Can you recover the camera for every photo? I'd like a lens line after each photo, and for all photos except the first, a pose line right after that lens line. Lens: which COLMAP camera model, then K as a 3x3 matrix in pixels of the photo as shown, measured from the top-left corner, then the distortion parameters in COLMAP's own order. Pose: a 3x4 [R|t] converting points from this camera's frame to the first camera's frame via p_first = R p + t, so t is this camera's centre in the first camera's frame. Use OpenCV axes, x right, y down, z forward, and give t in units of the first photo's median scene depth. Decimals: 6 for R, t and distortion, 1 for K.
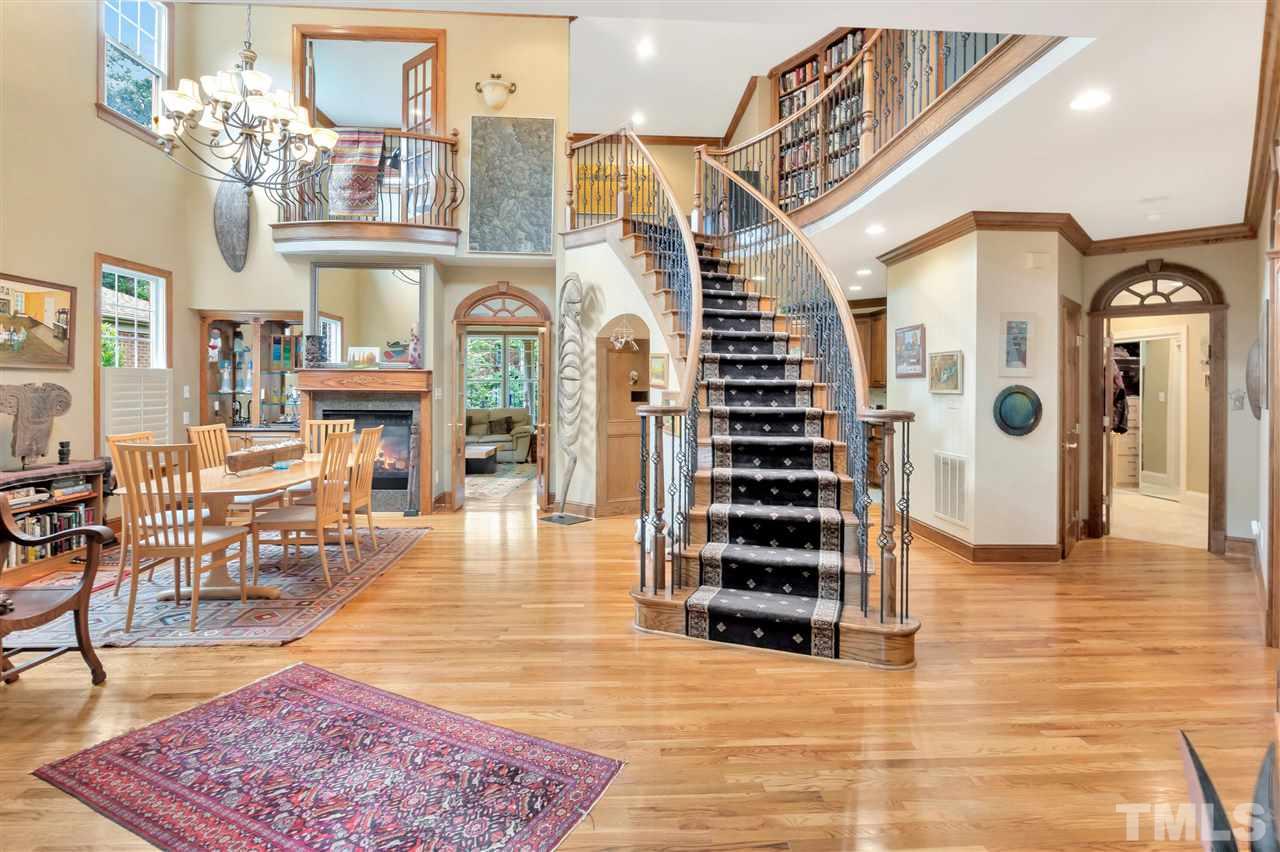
lens RADIAL K [[643.6, 0, 639.5], [0, 643.6, 390.7], [0, 0, 1]] dist [-0.011710, 0.004213]
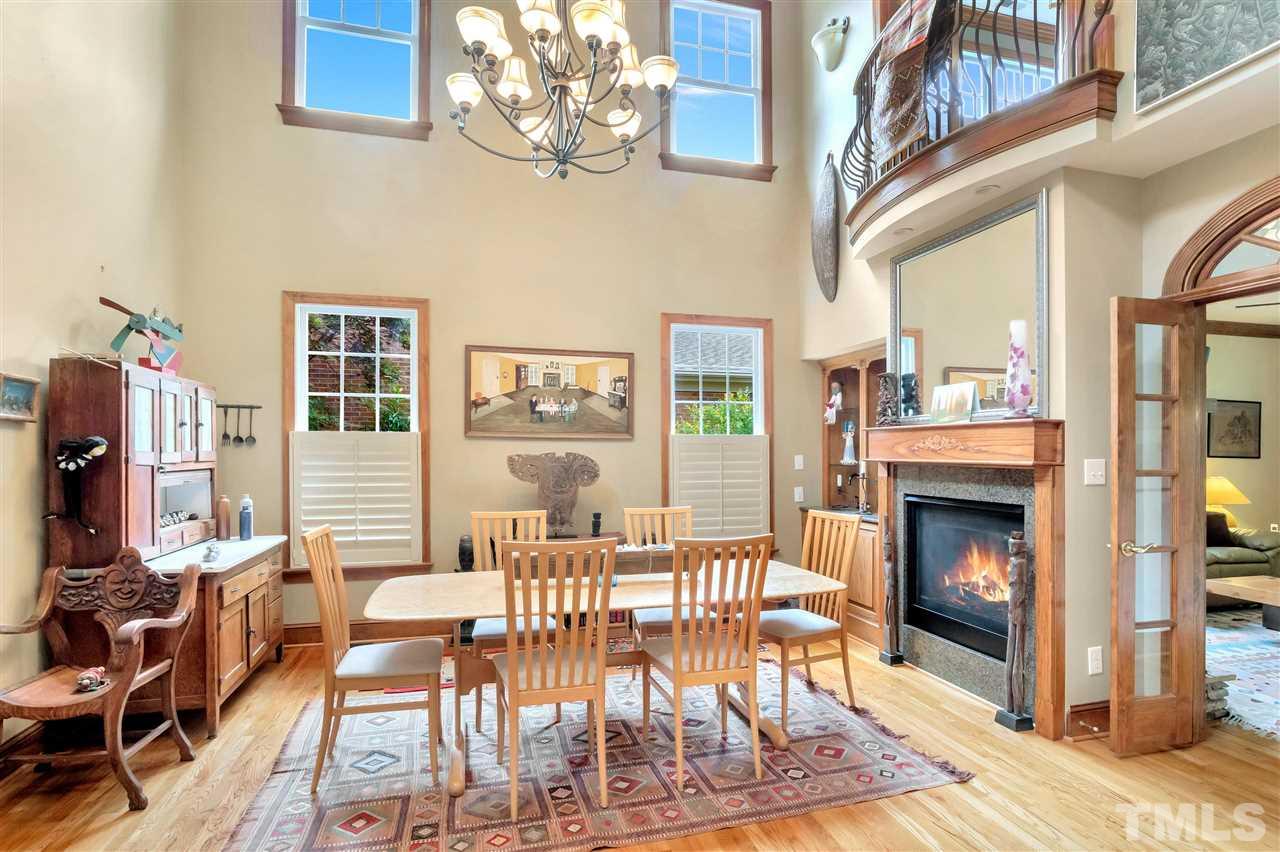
lens RADIAL K [[643.6, 0, 647.7], [0, 643.6, 452.7], [0, 0, 1]] dist [-0.011710, 0.004213]
pose [[0.216421, -0.005226, -0.976286, 0.054935], [-0.005128, 0.999966, -0.006490, -0.004434], [0.976287, 0.006411, 0.216387, 0.666717]]
